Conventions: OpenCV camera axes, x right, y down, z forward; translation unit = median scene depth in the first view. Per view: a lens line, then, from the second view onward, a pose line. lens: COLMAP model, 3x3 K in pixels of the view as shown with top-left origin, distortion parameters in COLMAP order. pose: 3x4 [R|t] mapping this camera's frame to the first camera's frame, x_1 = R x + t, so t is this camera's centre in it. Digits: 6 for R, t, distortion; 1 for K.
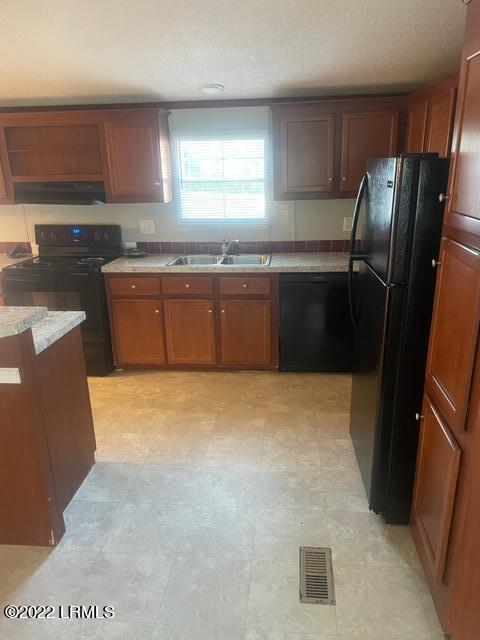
lens RADIAL K [[487.5, 0, 240.0], [0, 487.5, 320.0], [0, 0, 1]] dist [0.101036, -0.103812]
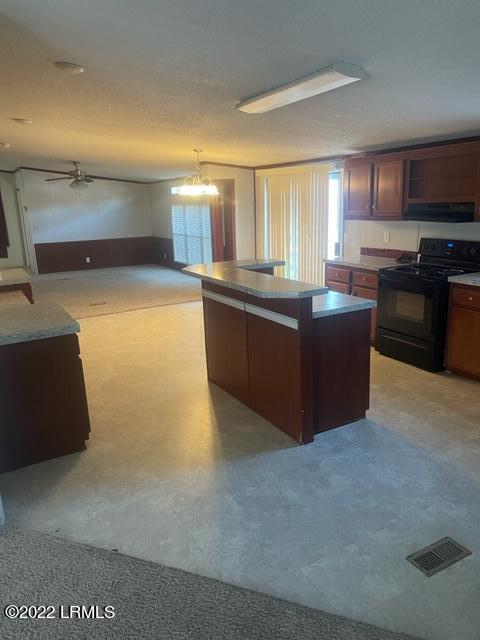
lens RADIAL K [[487.5, 0, 240.0], [0, 487.5, 320.0], [0, 0, 1]] dist [0.101036, -0.103812]
pose [[0.566458, 0.203600, -0.798544, 0.399538], [-0.230743, 0.969426, 0.083489, 0.004847], [0.791128, 0.136966, 0.596118, -0.052923]]
